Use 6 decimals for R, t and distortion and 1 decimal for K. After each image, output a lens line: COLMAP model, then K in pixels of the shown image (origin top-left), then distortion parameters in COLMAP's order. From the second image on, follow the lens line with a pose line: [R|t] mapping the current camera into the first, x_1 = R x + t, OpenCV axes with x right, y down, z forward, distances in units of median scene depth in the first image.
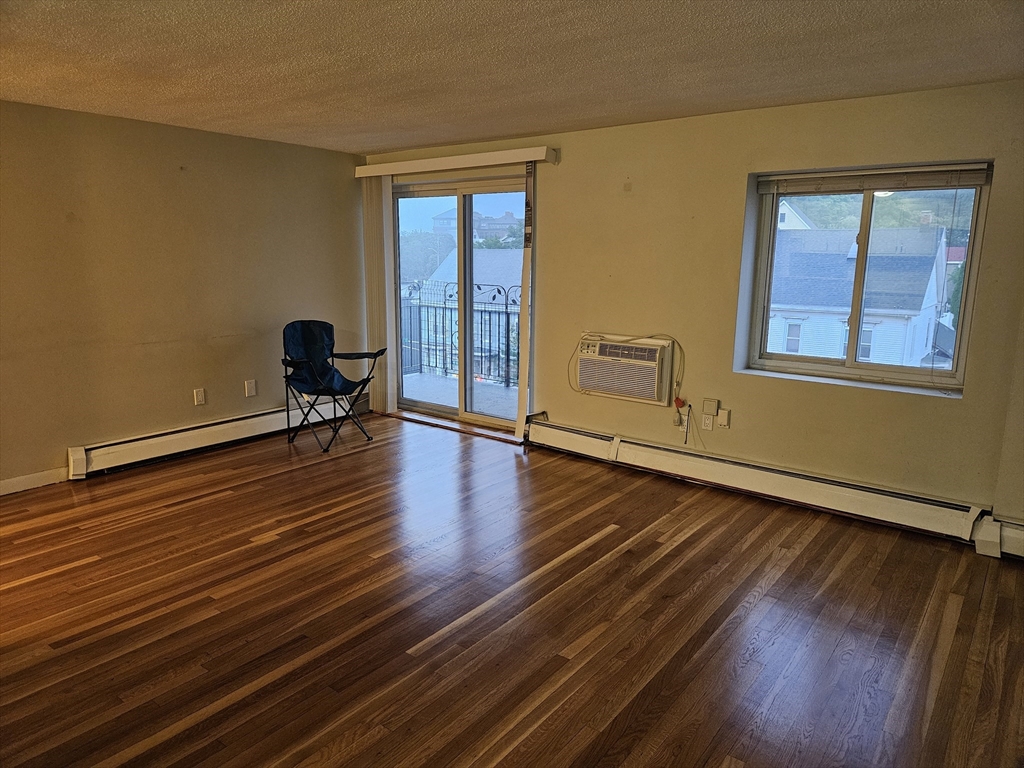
lens RADIAL K [[691.3, 0, 508.9], [0, 691.3, 382.4], [0, 0, 1]] dist [0.066329, -0.060221]
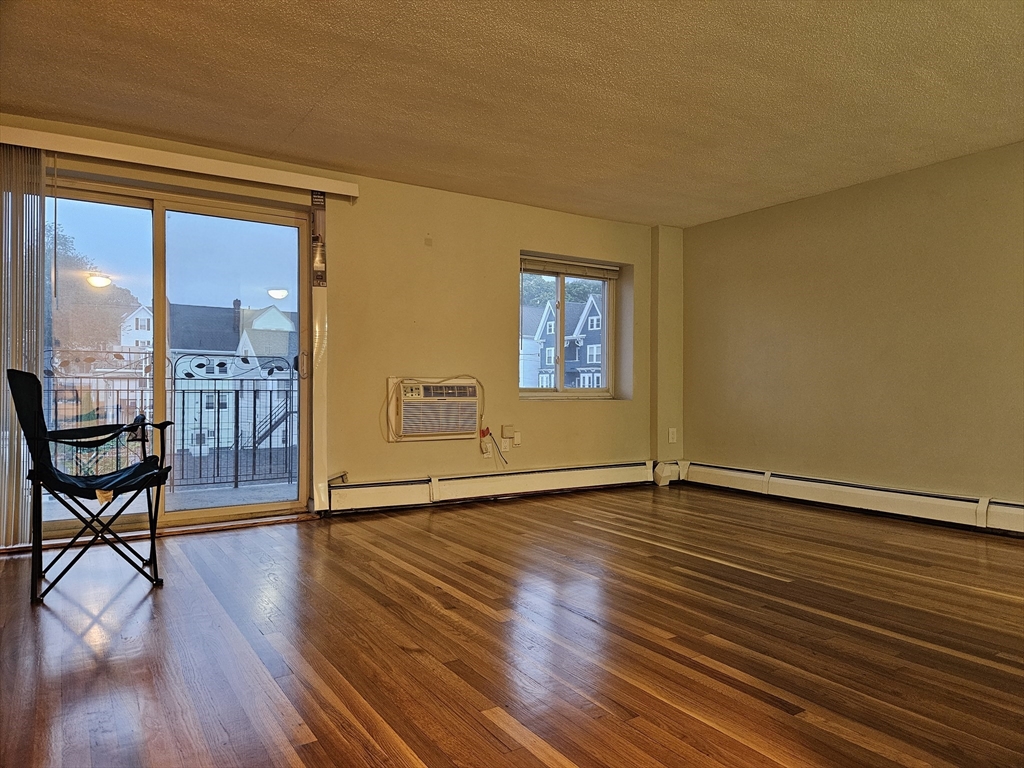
lens RADIAL K [[691.3, 0, 518.9], [0, 691.3, 384.1], [0, 0, 1]] dist [0.066329, -0.060221]
pose [[0.327935, -0.005675, 0.944683, -0.868019], [0.173833, 0.983269, -0.054438, 0.023577], [-0.928569, 0.182069, 0.323435, 0.597302]]
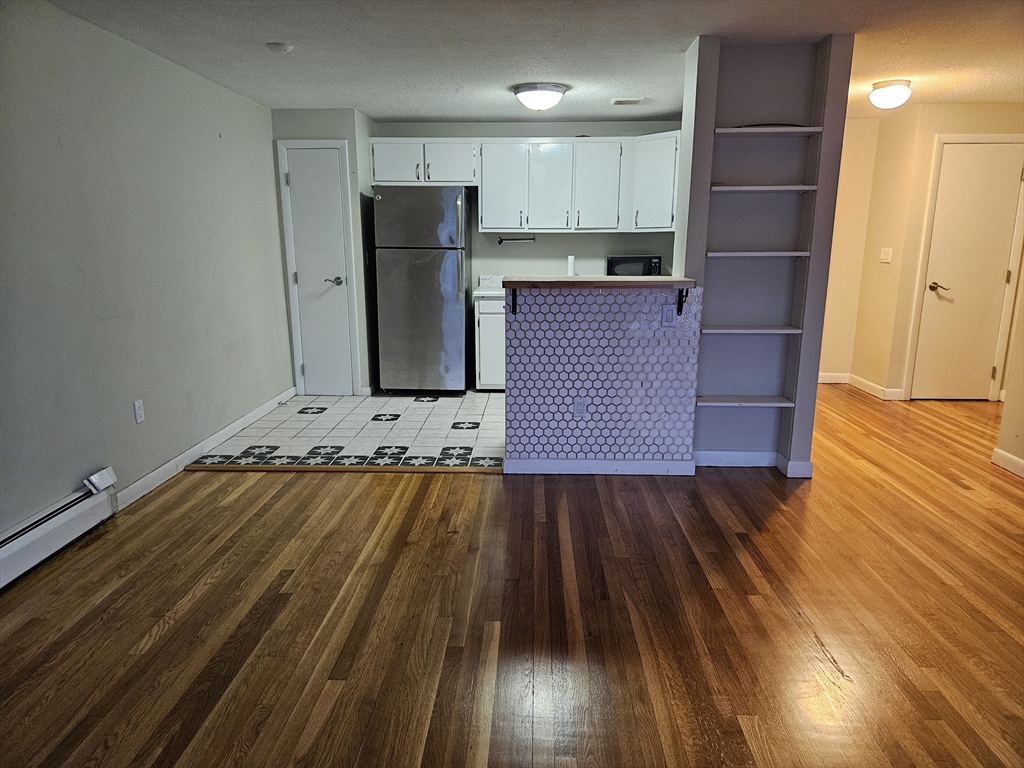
lens RADIAL K [[691.3, 0, 514.0], [0, 691.3, 383.2], [0, 0, 1]] dist [0.066329, -0.060221]
pose [[-0.811272, 0.110372, -0.574156, 0.207956], [-0.116130, 0.932034, 0.343258, -0.146091], [0.573019, 0.345153, -0.743316, 0.973798]]
